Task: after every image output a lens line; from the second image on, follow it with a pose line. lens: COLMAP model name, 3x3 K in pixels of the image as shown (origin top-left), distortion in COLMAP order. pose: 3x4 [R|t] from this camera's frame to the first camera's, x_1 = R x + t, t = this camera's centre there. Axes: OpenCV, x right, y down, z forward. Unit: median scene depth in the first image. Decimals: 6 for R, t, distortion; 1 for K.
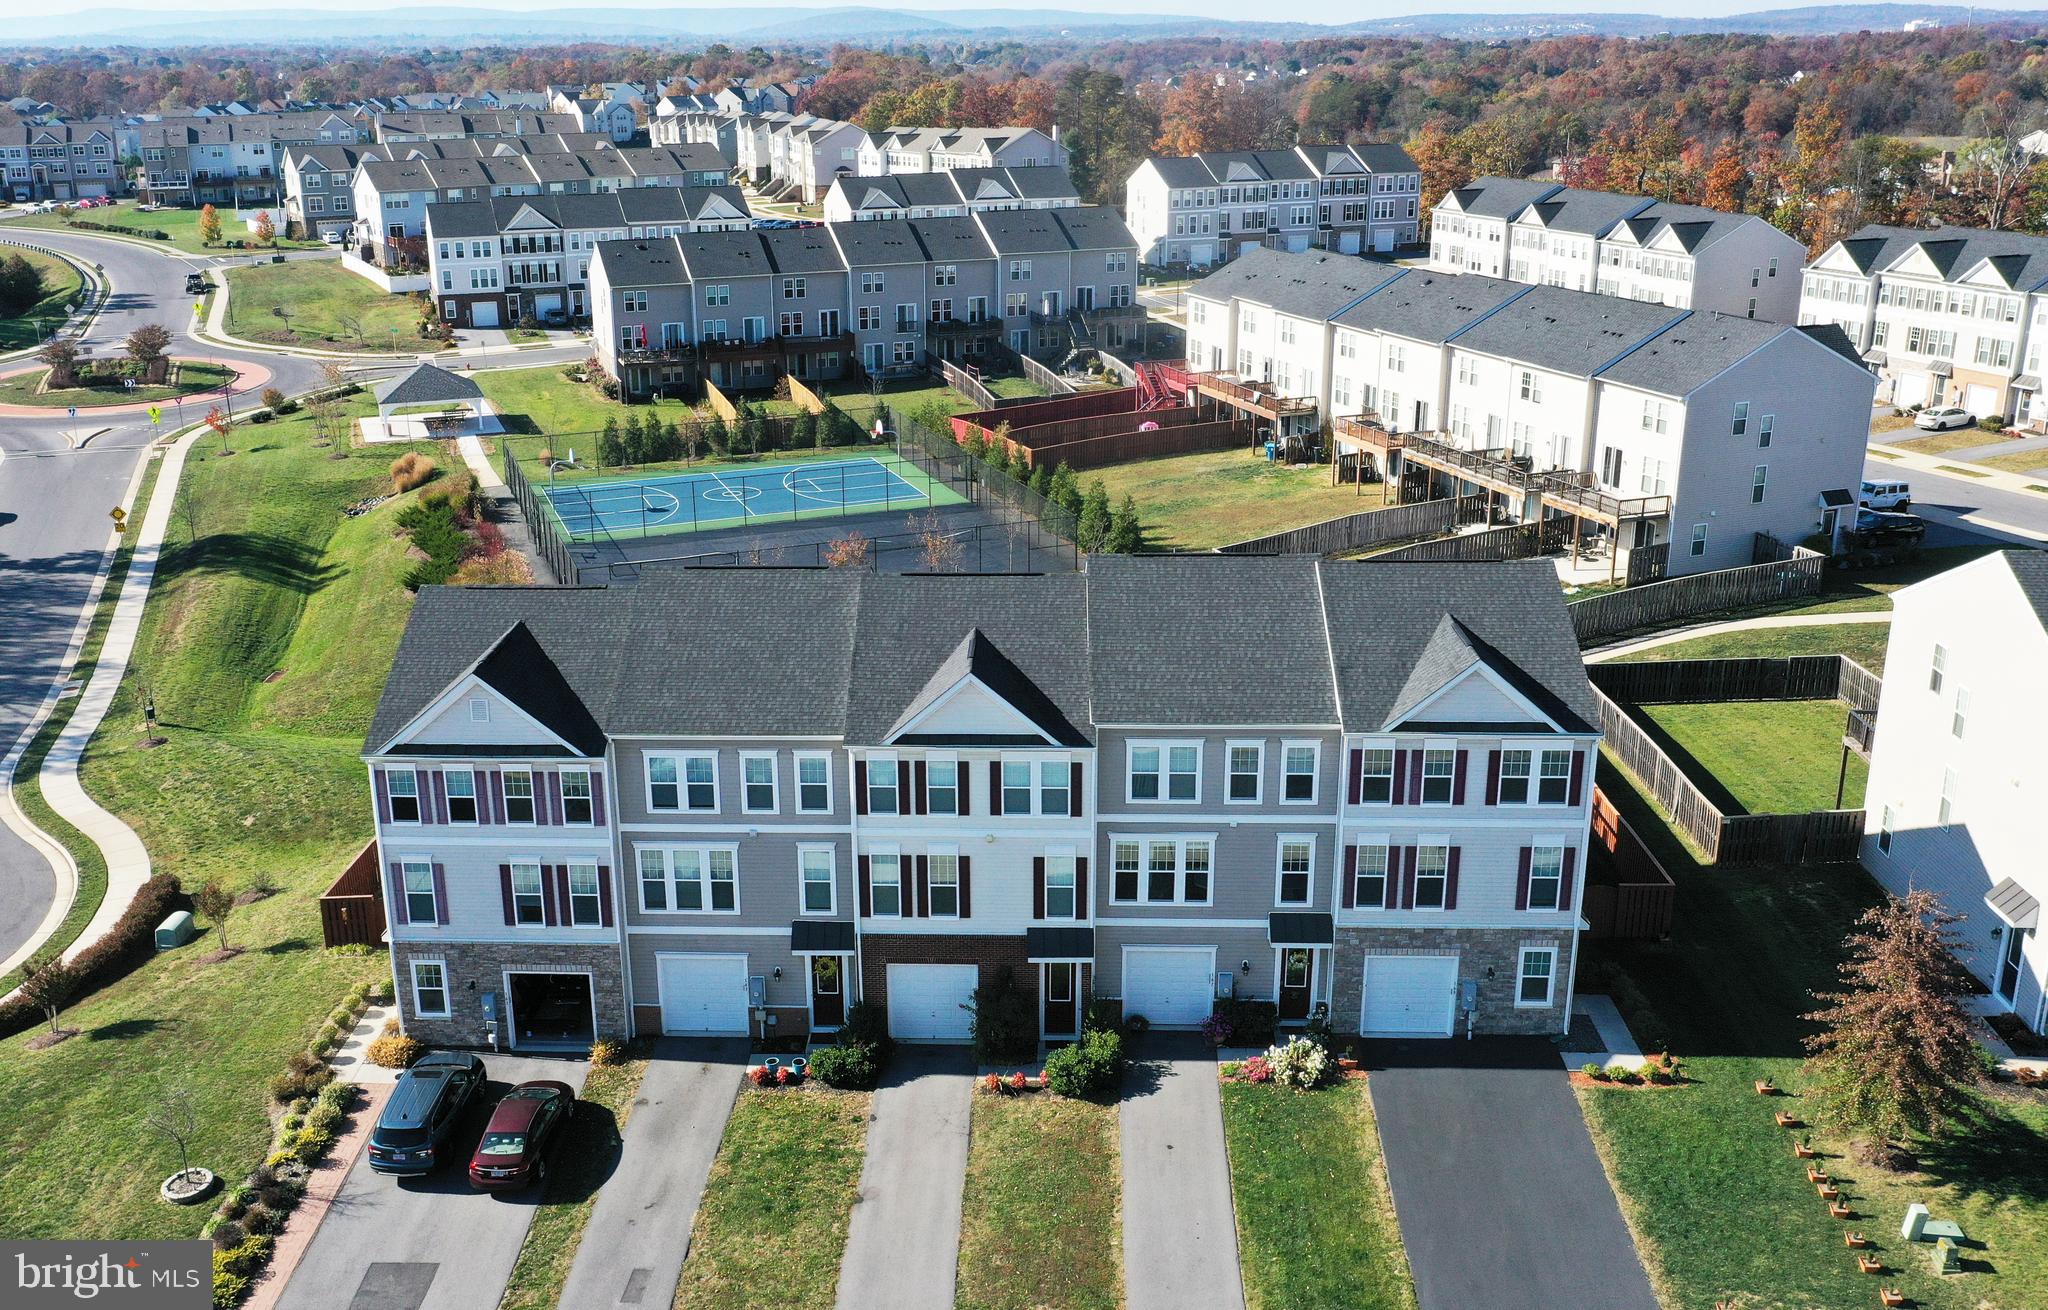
lens RADIAL K [[1820.6, 0, 1030.3], [0, 1820.6, 654.6], [0, 0, 1]] dist [0.010688, -0.012373]
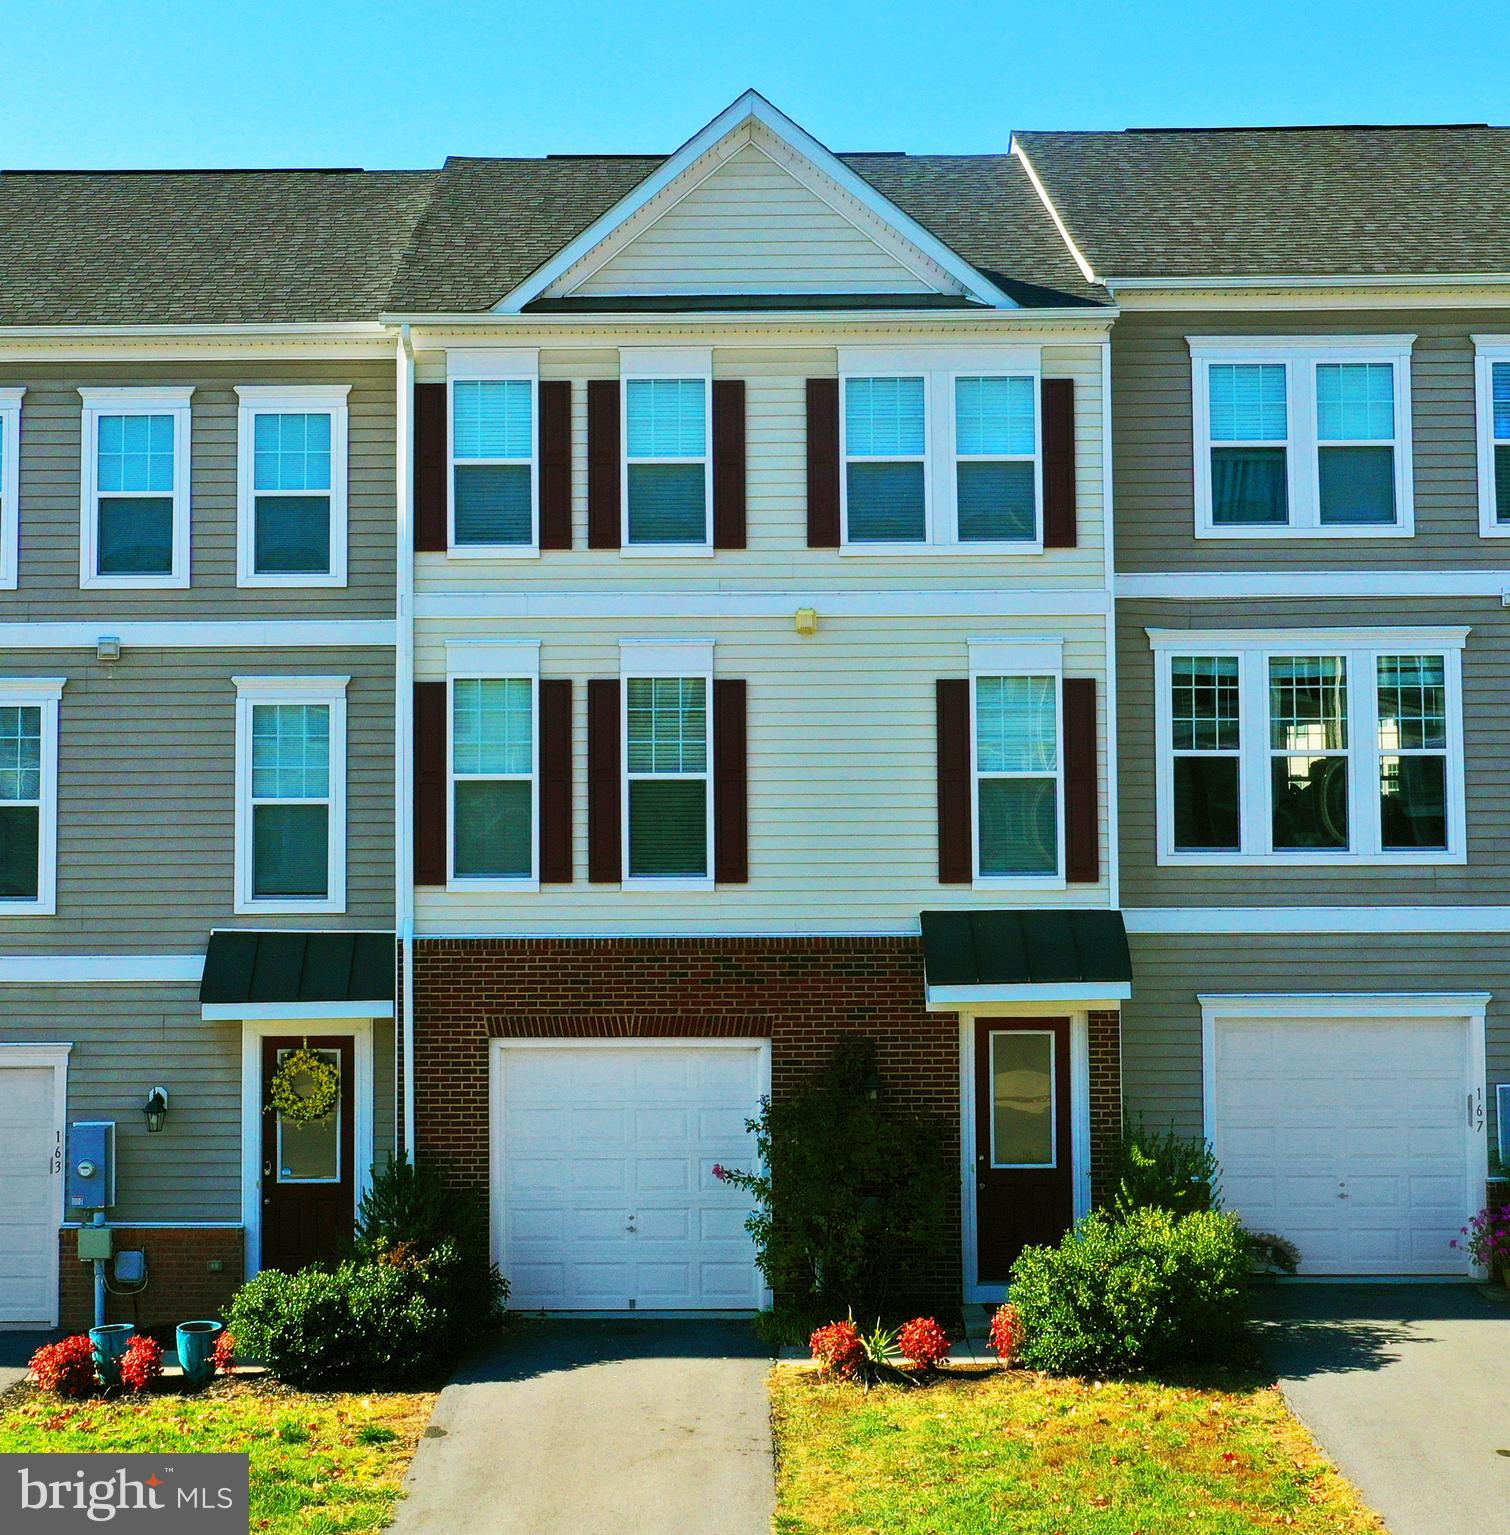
lens RADIAL K [[2392.7, 0, 747.3], [0, 2392.7, 769.0], [0, 0, 1]] dist [0.002942, 0.000000]
pose [[0.999742, -0.005573, 0.022042, -0.042697], [0.013298, 0.929689, -0.368105, 0.286782], [-0.018441, 0.368303, 0.929523, 0.591955]]
